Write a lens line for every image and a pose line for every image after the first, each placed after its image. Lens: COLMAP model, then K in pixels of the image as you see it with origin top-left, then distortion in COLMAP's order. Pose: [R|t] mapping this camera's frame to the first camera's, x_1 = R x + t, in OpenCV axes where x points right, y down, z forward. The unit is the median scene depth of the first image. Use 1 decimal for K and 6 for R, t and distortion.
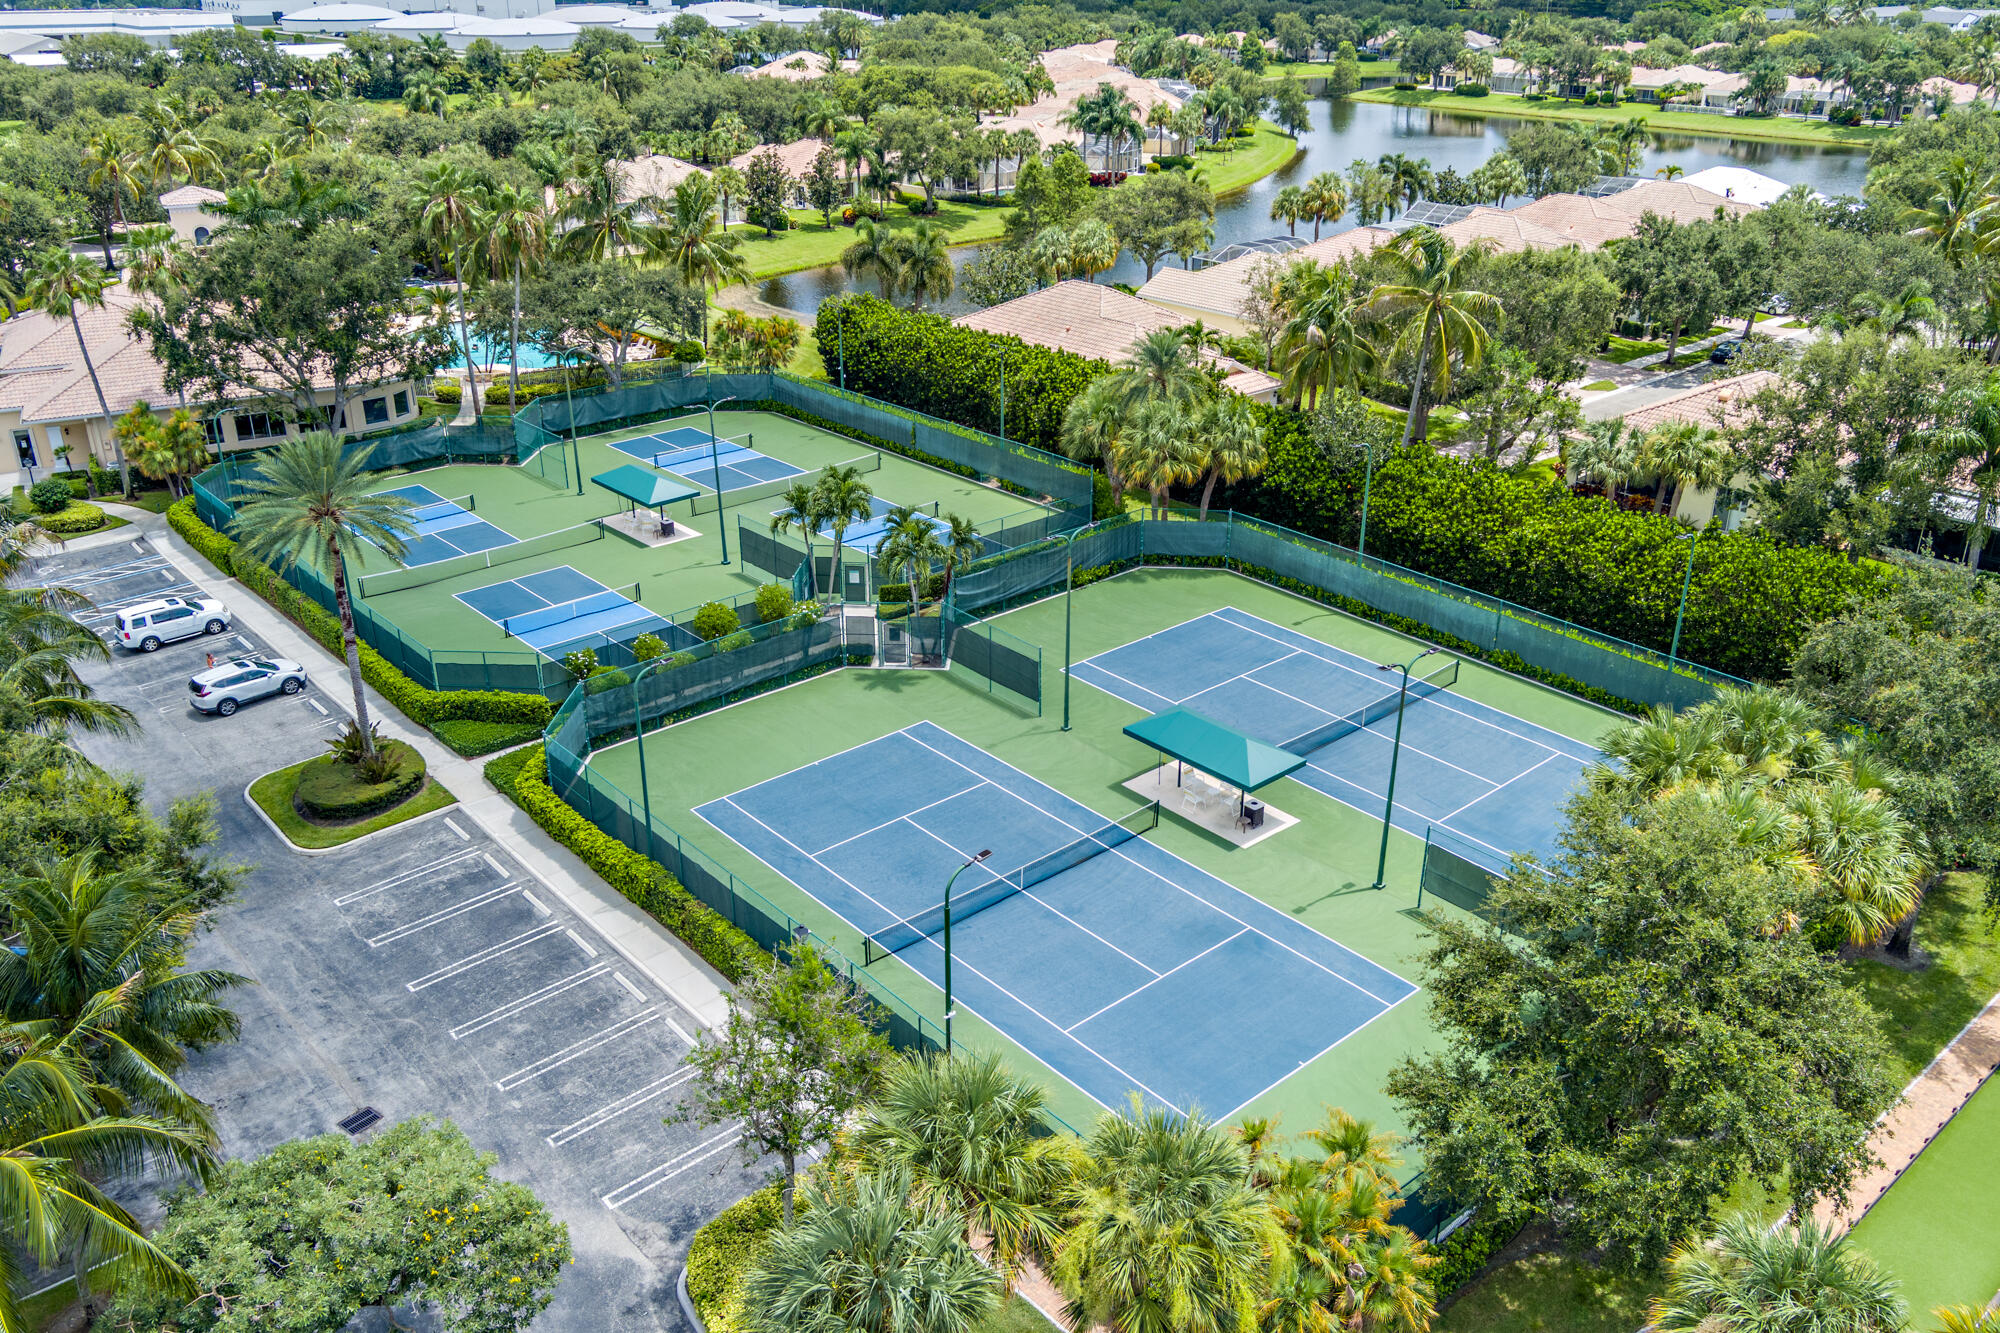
lens RADIAL K [[1598.9, 0, 1000.0], [0, 1598.9, 666.5], [0, 0, 1]] dist [-0.012597, 0.009575]
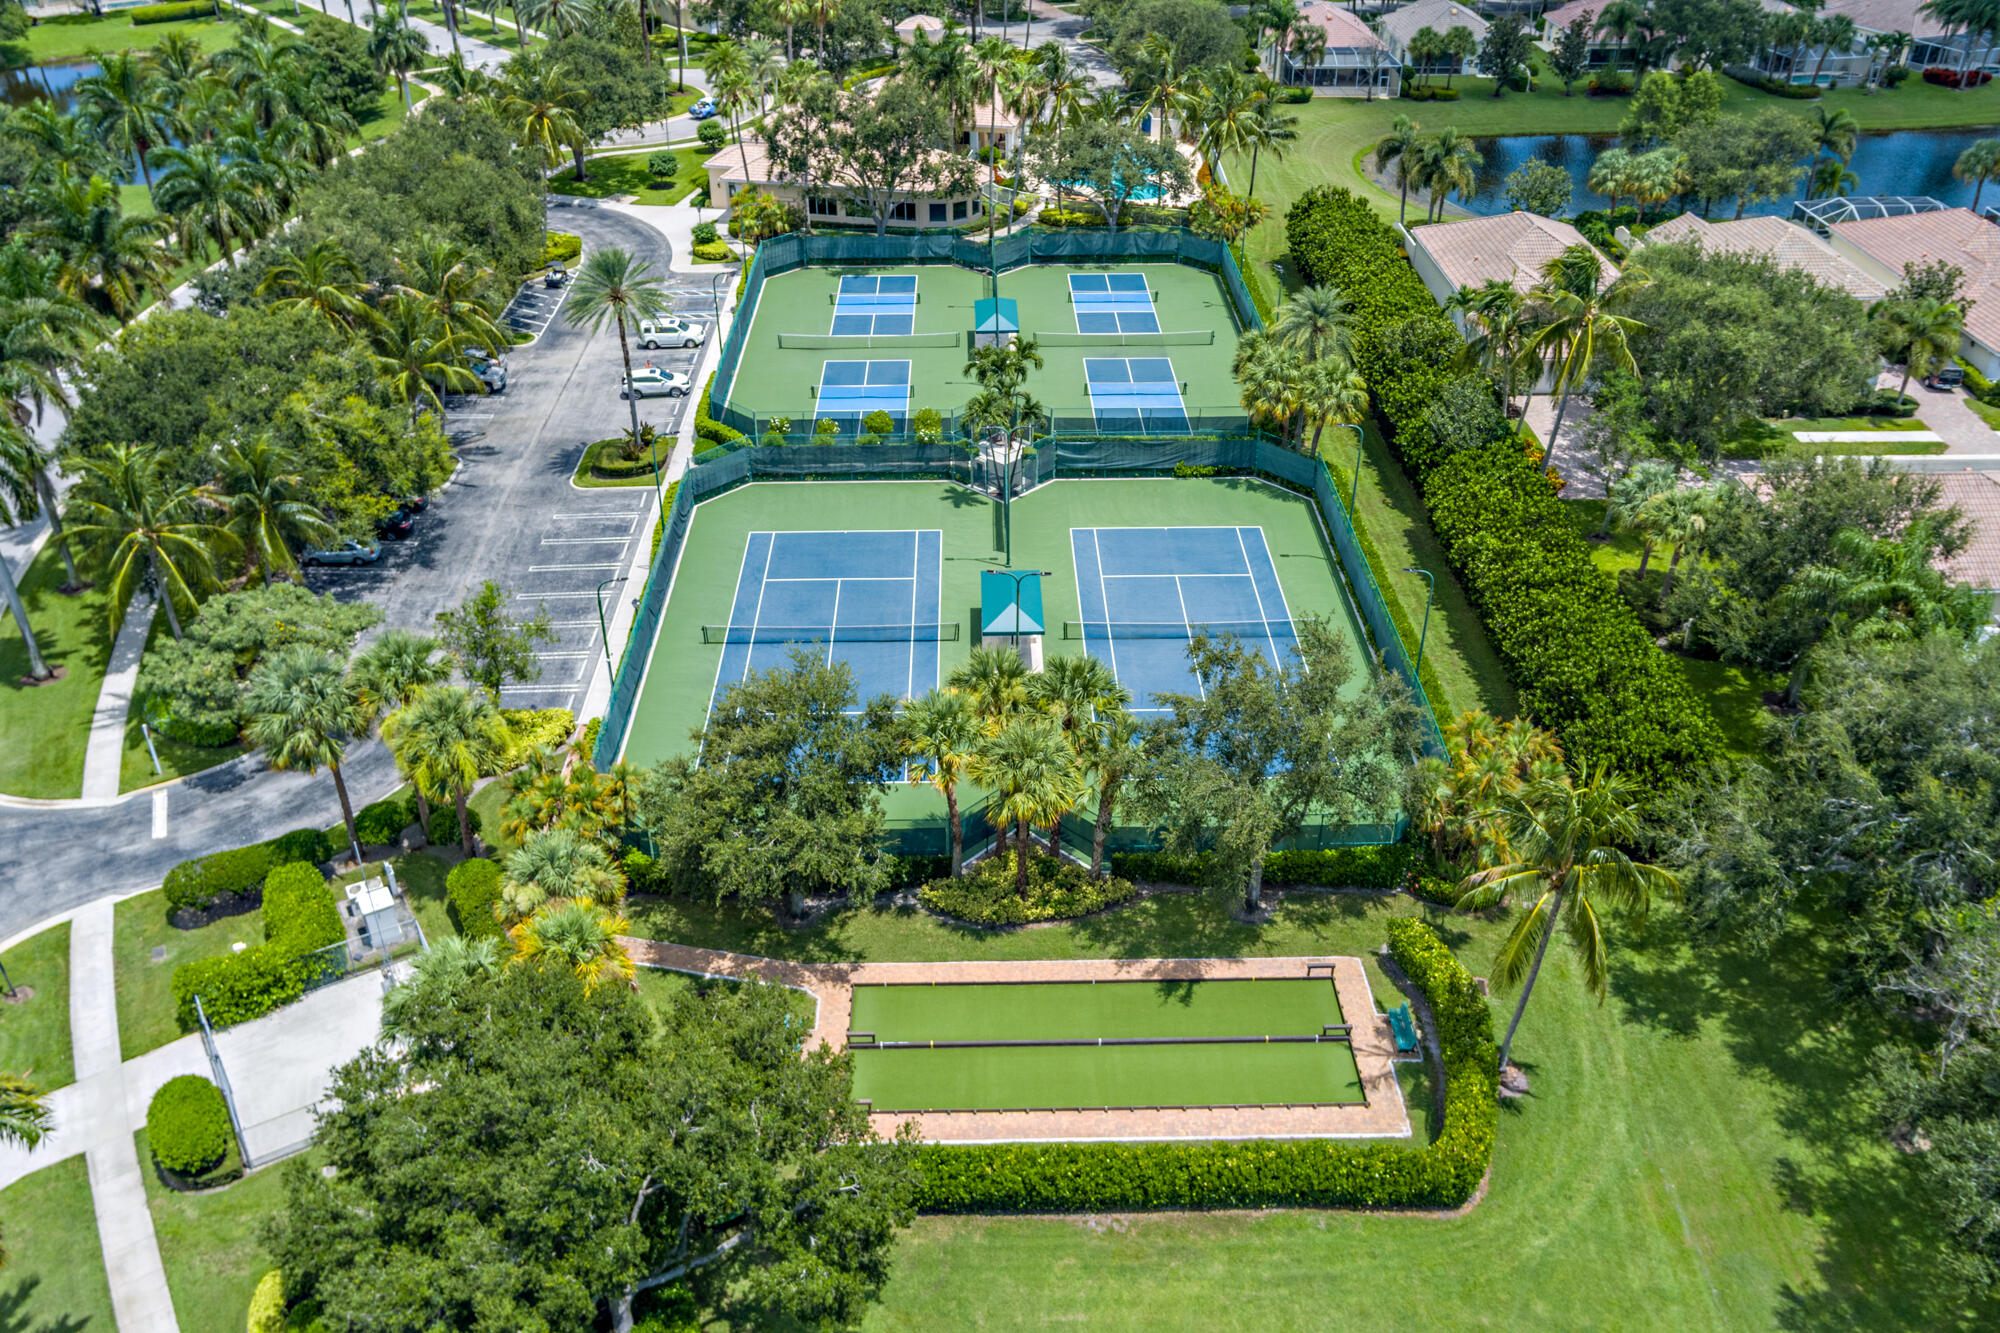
lens RADIAL K [[1598.9, 0, 1000.0], [0, 1598.9, 666.5], [0, 0, 1]] dist [-0.012597, 0.009575]
pose [[0.766620, 0.352262, -0.536848, 0.731027], [-0.267809, 0.935301, 0.231282, -0.179183], [0.583586, -0.033533, 0.811359, -0.126994]]
